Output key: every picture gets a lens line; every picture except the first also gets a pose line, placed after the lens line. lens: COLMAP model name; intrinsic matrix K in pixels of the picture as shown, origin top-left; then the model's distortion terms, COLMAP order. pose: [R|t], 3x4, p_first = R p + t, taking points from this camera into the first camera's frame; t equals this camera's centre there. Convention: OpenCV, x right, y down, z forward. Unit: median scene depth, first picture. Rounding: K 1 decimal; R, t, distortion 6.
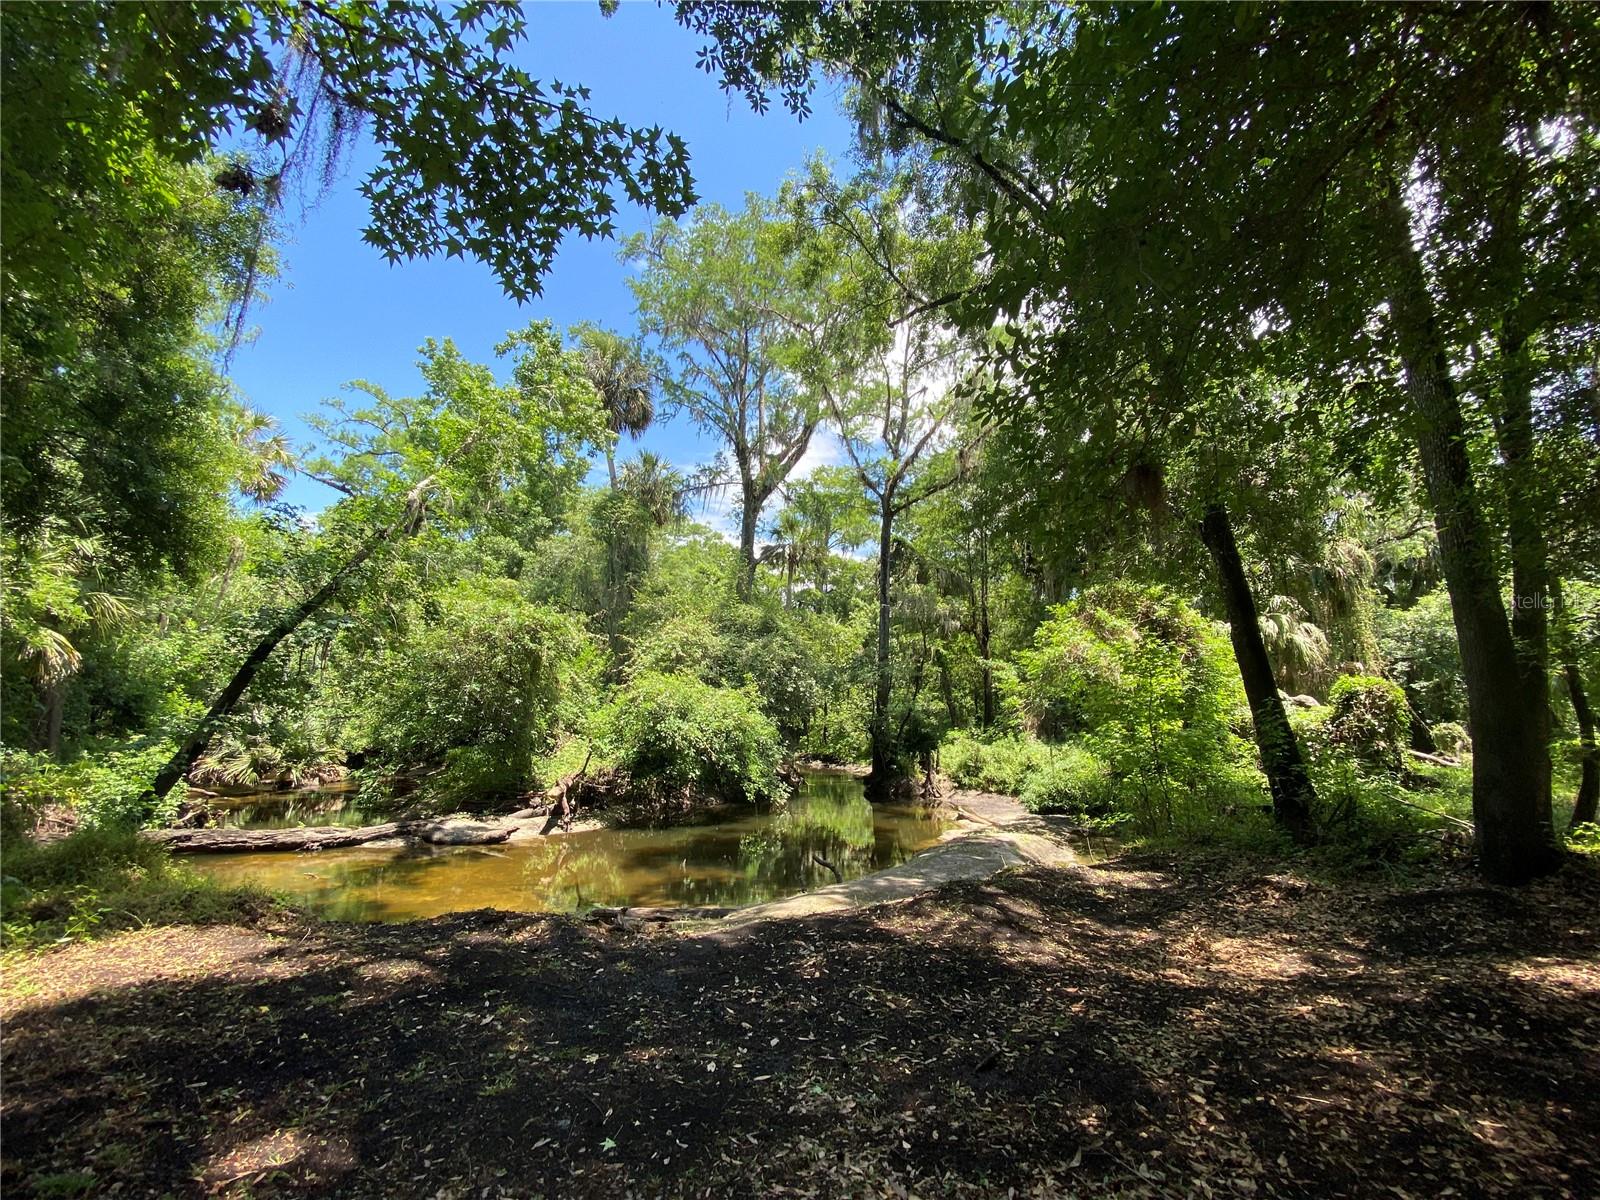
lens RADIAL K [[645.9, 0, 801.2], [0, 645.9, 596.8], [0, 0, 1]] dist [0.051277, -0.047081]
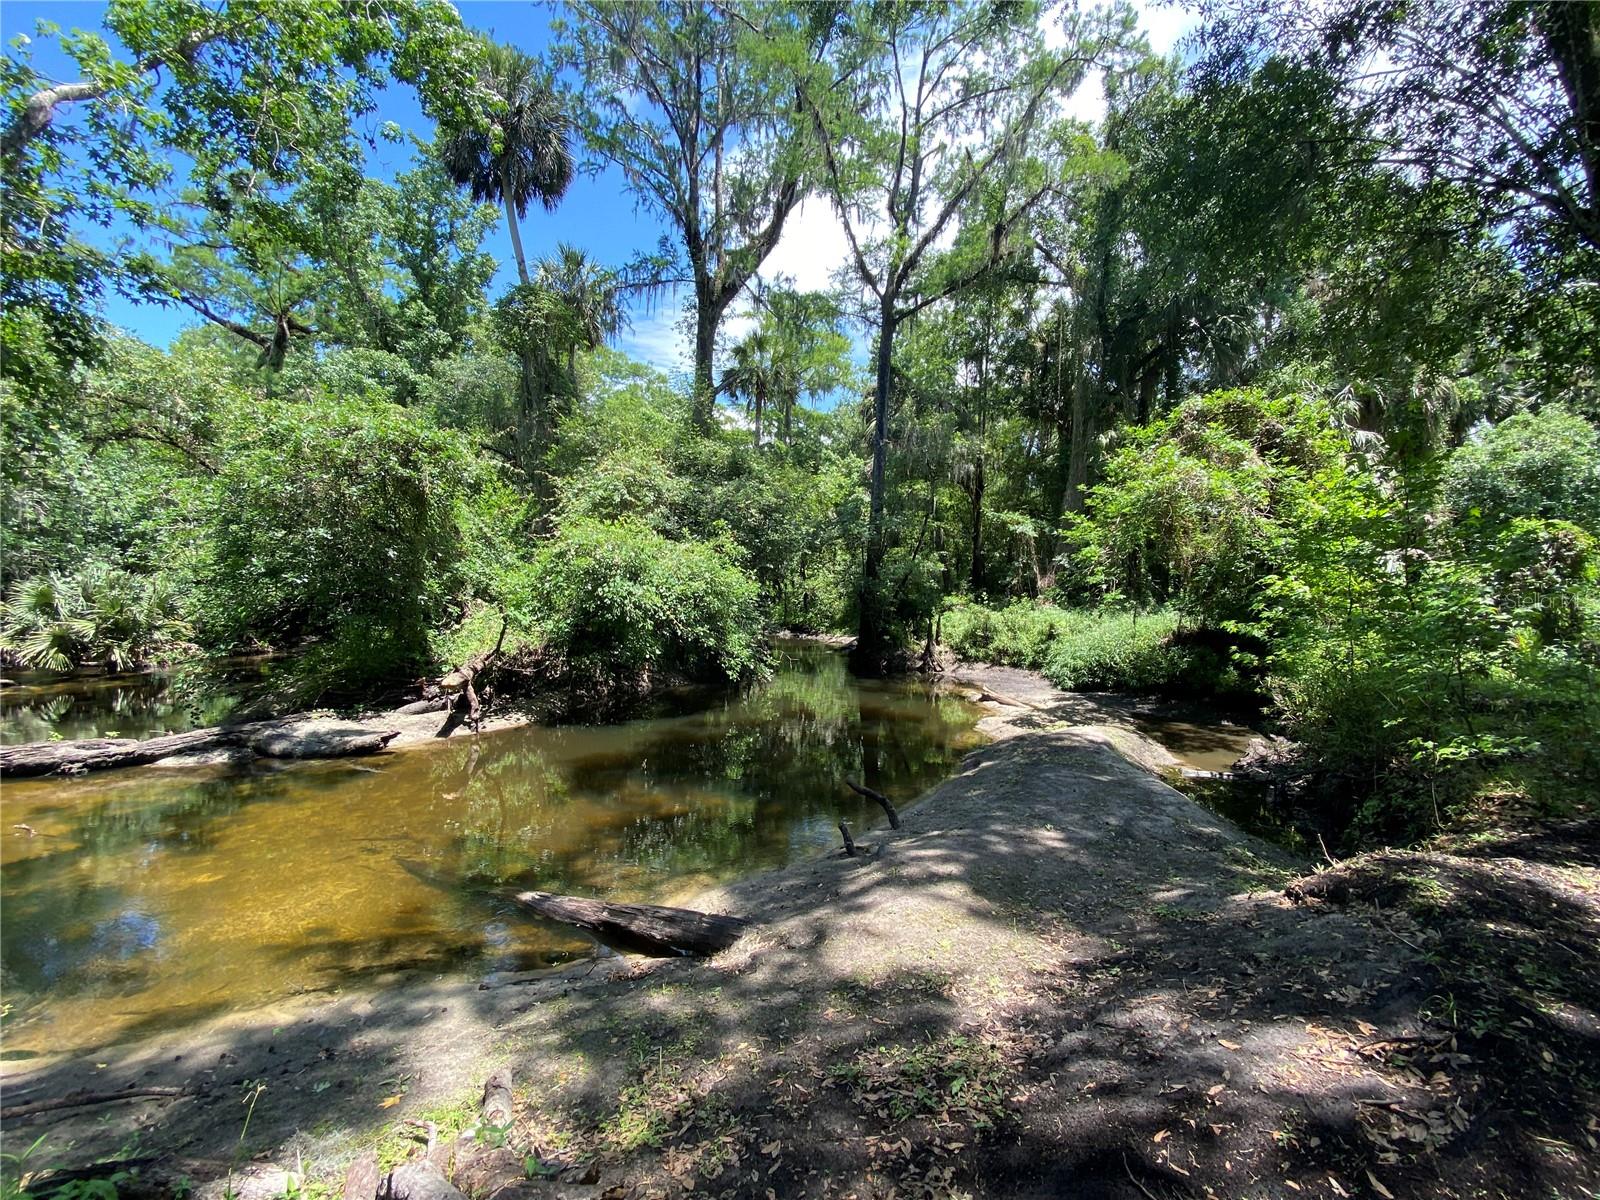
lens RADIAL K [[652.2, 0, 800.0], [0, 652.2, 600.0], [0, 0, 1]] dist [0.015035, -0.018403]
pose [[0.997009, -0.005508, 0.077093, -0.043710], [-0.010380, 0.978877, 0.204184, 0.049027], [-0.076590, -0.204373, 0.975892, 0.222149]]
